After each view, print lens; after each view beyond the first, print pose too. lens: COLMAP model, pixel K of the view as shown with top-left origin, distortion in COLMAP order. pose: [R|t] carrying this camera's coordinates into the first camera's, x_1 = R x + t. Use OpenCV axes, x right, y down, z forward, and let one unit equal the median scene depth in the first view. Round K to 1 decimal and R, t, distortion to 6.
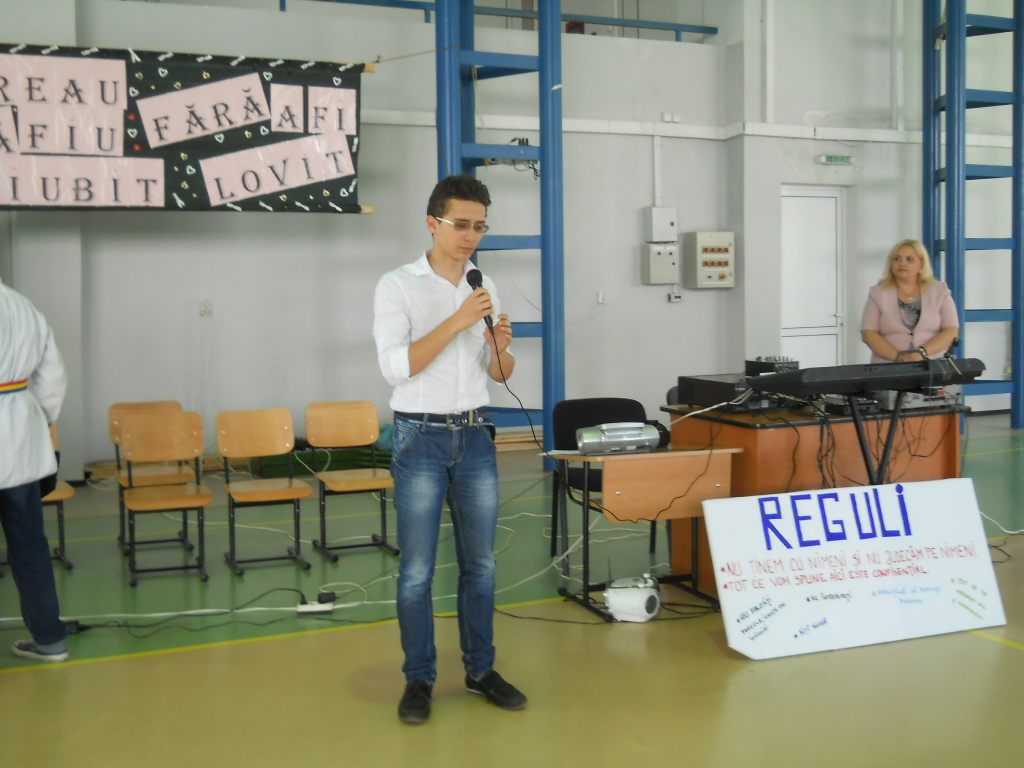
lens RADIAL K [[1217.8, 0, 513.0], [0, 1217.8, 381.0], [0, 0, 1]] dist [-0.031606, 0.000000]
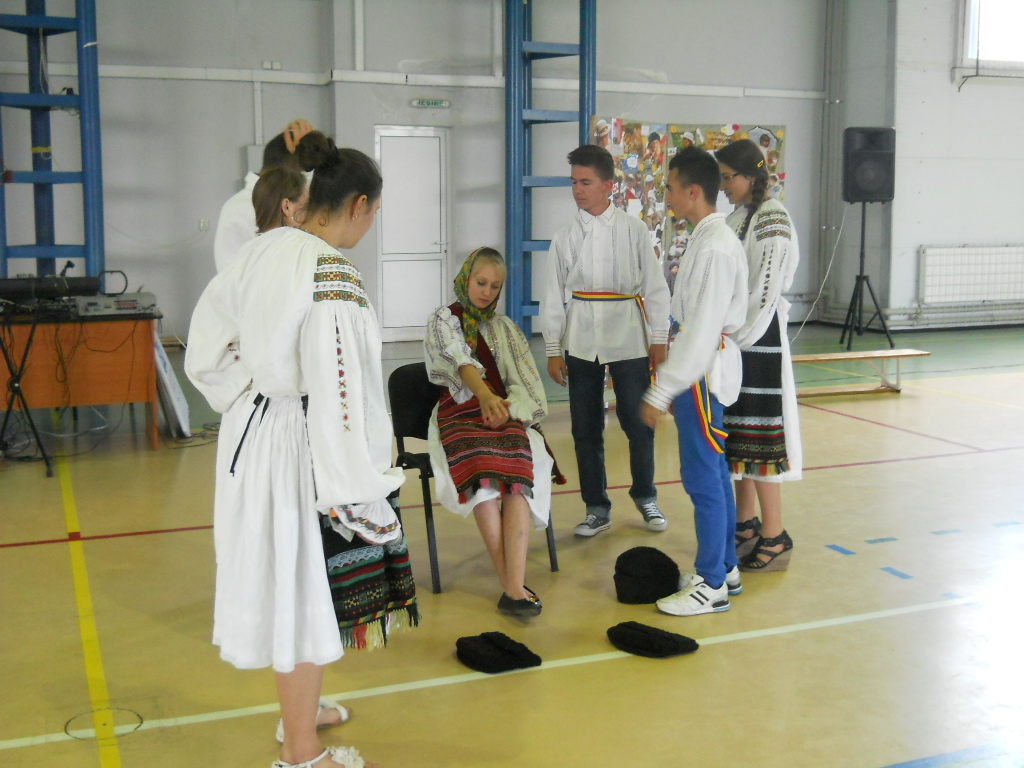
lens RADIAL K [[1217.8, 0, 511.3], [0, 1217.8, 385.0], [0, 0, 1]] dist [-0.031606, 0.000000]
pose [[0.996184, 0.028970, -0.082335, 0.442553], [-0.023534, 0.997526, 0.066237, 0.000807], [0.084050, -0.064046, 0.994401, -0.126422]]
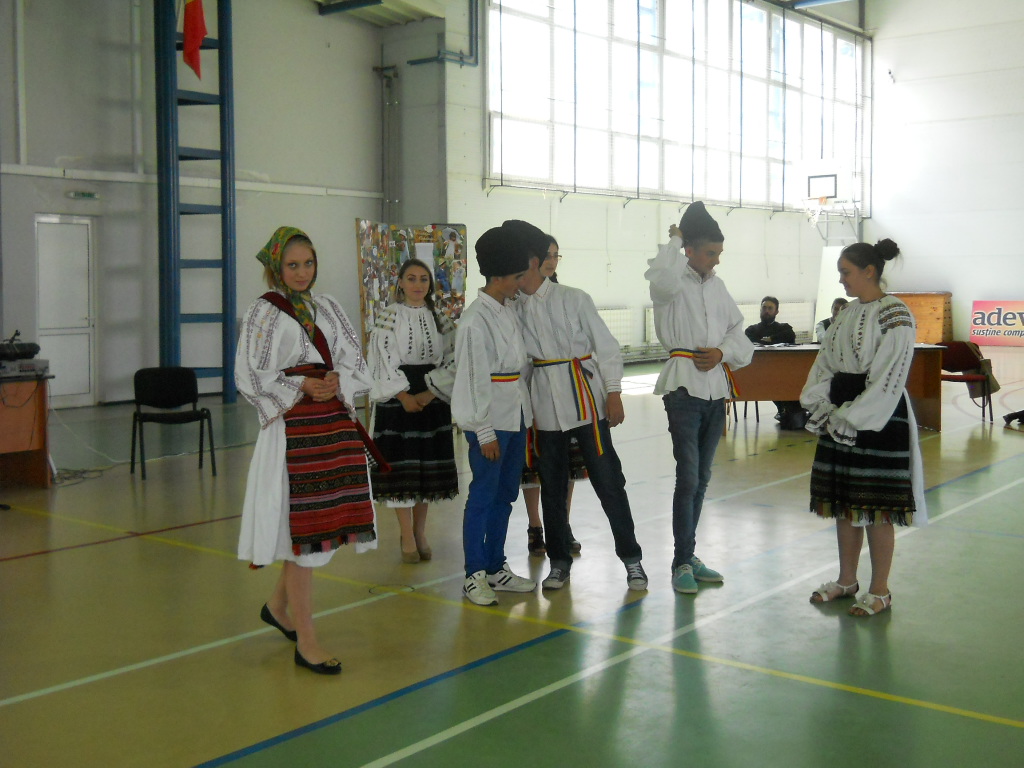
lens RADIAL K [[1217.8, 0, 509.8], [0, 1217.8, 378.8], [0, 0, 1]] dist [-0.031606, 0.000000]
pose [[0.907374, -0.020939, 0.419801, 0.135238], [0.024142, 0.999706, -0.002318, 0.022532], [-0.419629, 0.012238, 0.907613, -0.330127]]
